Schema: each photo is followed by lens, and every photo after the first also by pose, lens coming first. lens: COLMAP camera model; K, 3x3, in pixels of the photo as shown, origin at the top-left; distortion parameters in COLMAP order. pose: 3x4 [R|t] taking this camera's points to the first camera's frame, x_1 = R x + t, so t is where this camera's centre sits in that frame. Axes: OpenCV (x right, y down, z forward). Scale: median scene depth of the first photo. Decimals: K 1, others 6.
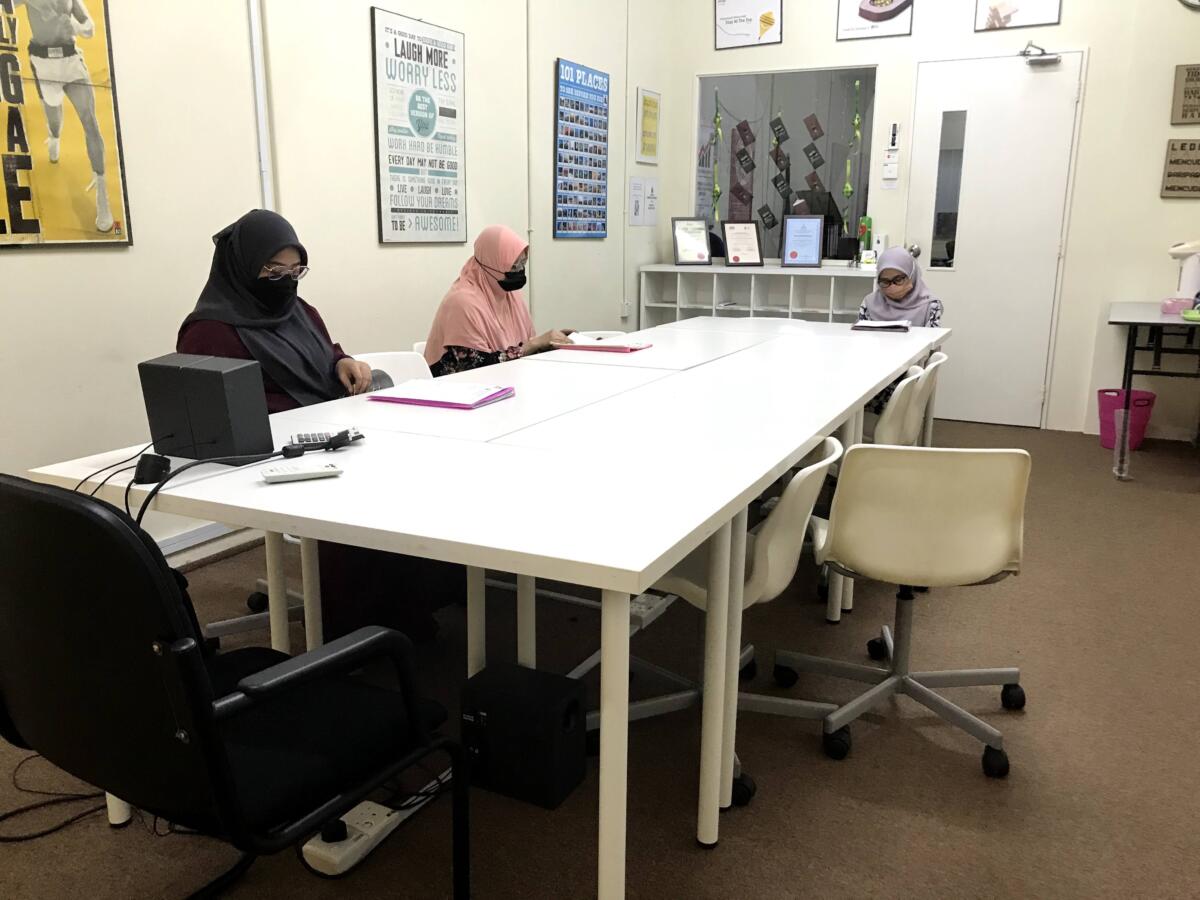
lens RADIAL K [[1015.8, 0, 590.4], [0, 1015.8, 455.3], [0, 0, 1]] dist [0.000208, 0.009118]
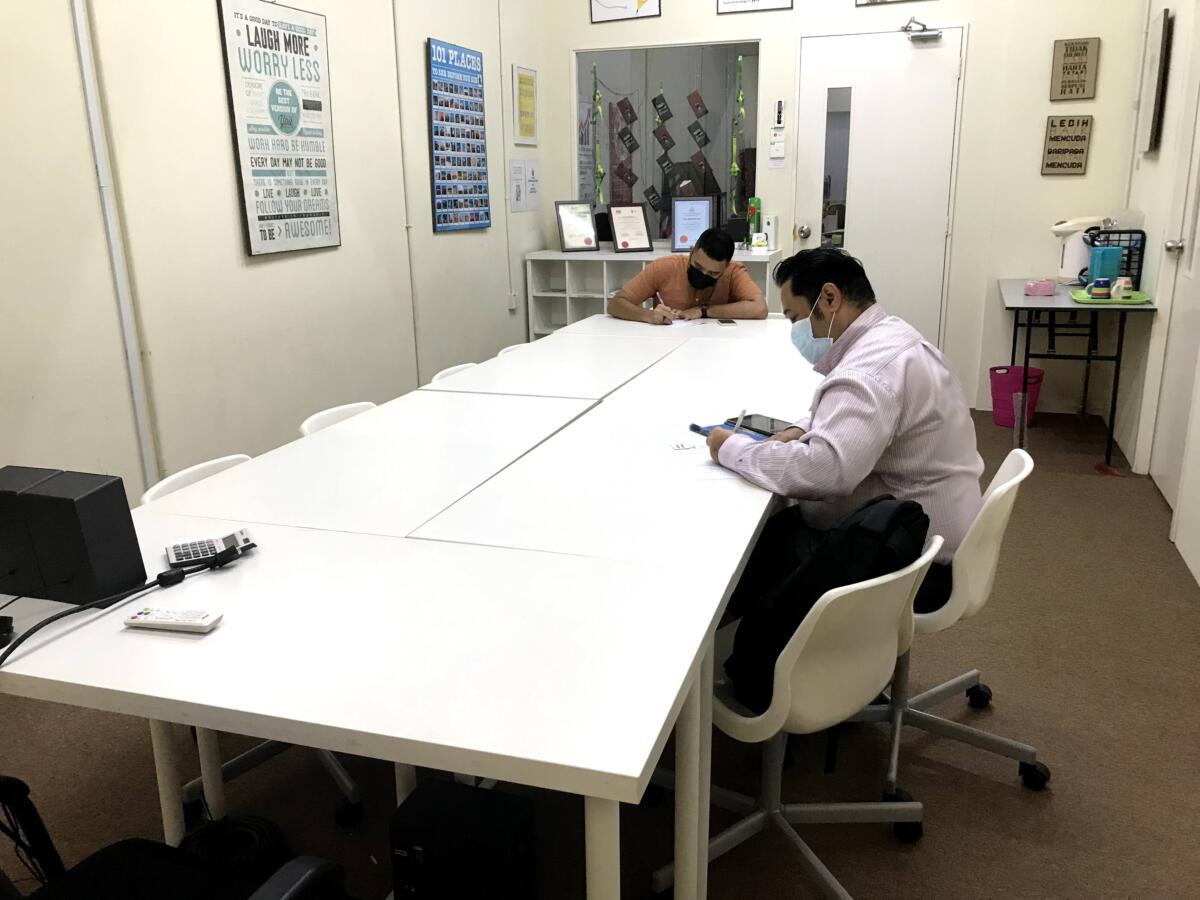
lens RADIAL K [[1015.8, 0, 593.4], [0, 1015.8, 456.2], [0, 0, 1]] dist [0.000208, 0.009118]
pose [[0.991037, -0.056656, 0.120979, -0.015818], [0.051596, 0.997673, 0.044565, -0.042724], [-0.123222, -0.037923, 0.991654, 0.047480]]
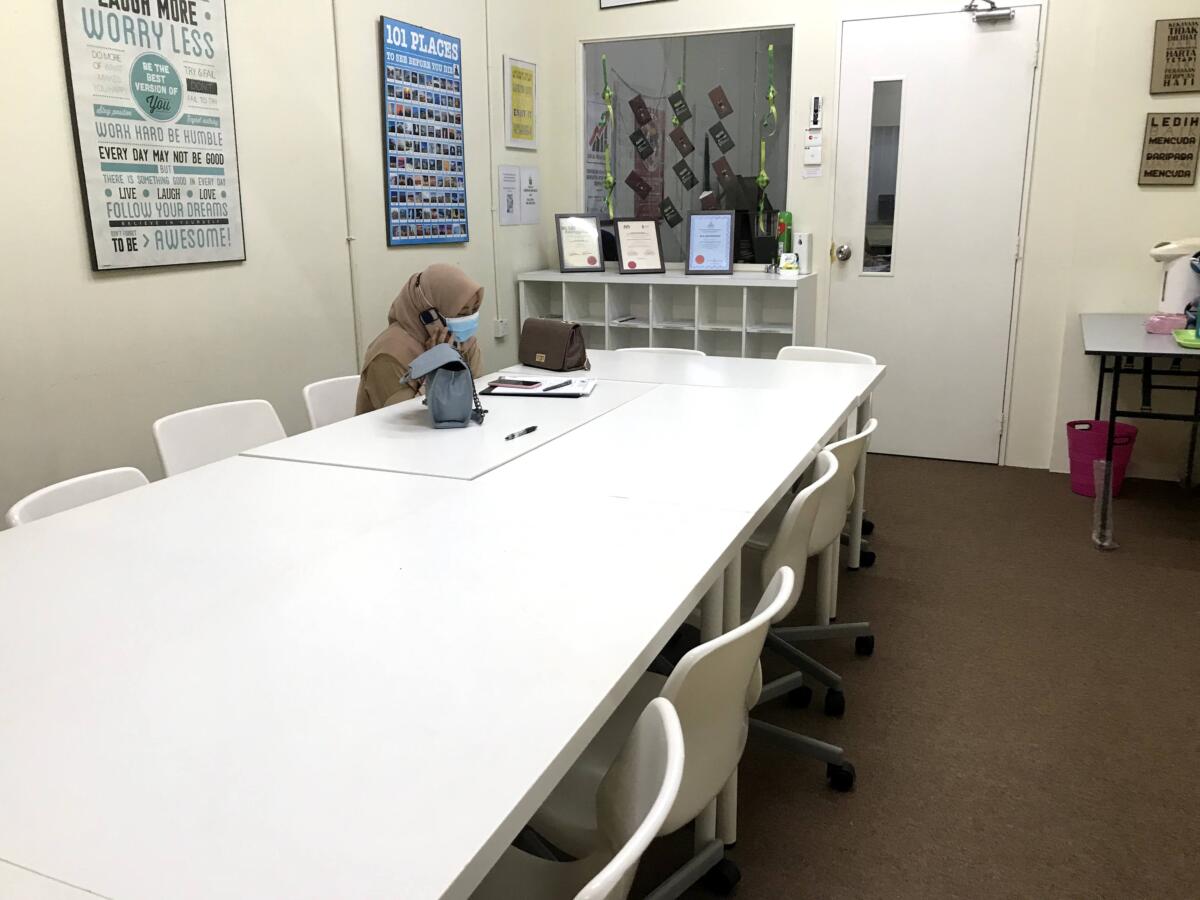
lens RADIAL K [[1015.8, 0, 597.3], [0, 1015.8, 453.8], [0, 0, 1]] dist [0.000208, 0.009118]
pose [[0.998462, -0.026937, 0.048451, 0.082919], [0.026059, 0.999486, 0.018675, -0.064513], [-0.048929, -0.017383, 0.998651, 0.203884]]
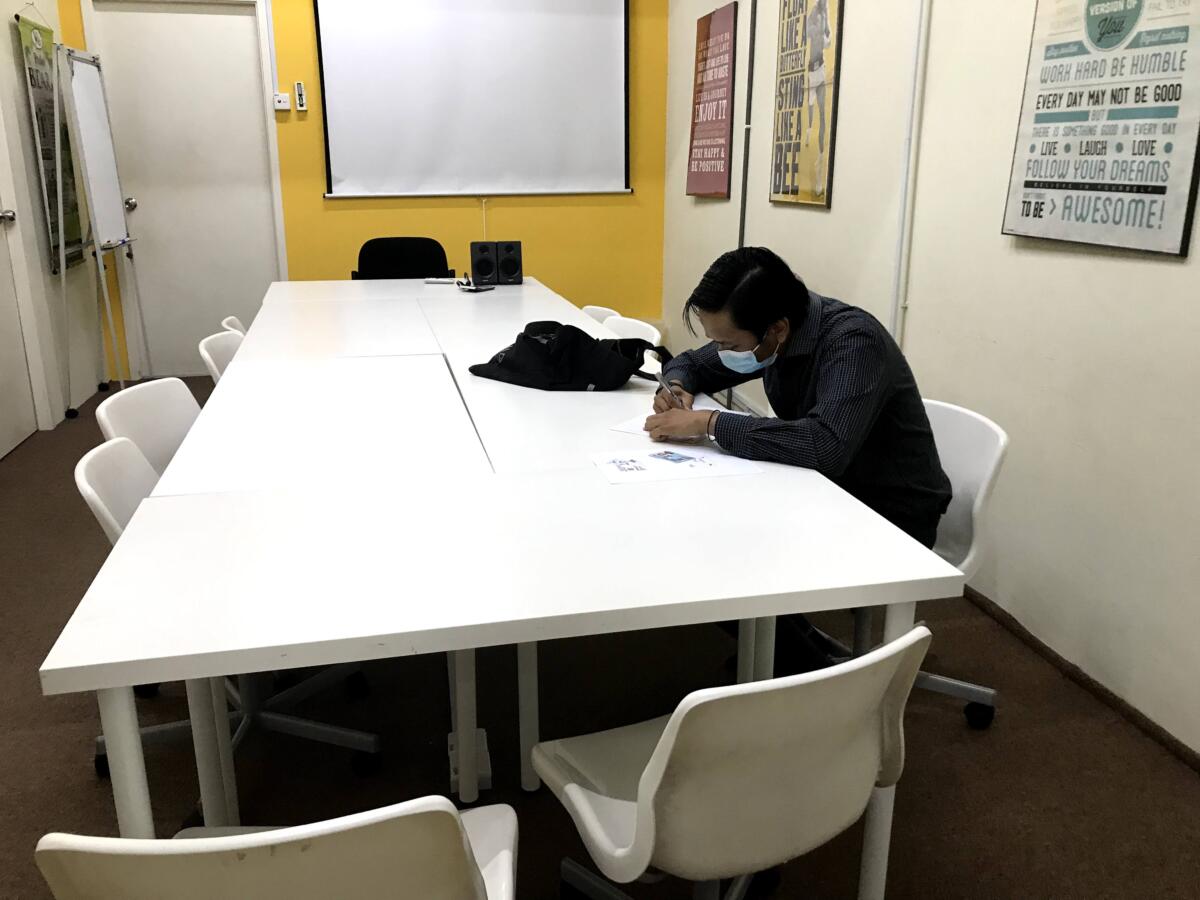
lens RADIAL K [[1015.8, 0, 603.4], [0, 1015.8, 458.0], [0, 0, 1]] dist [0.000208, 0.009118]
pose [[-0.780958, 0.168461, -0.601437, 0.324067], [-0.148195, 0.885464, 0.440445, -0.253257], [0.606748, 0.433099, -0.666545, 1.025299]]
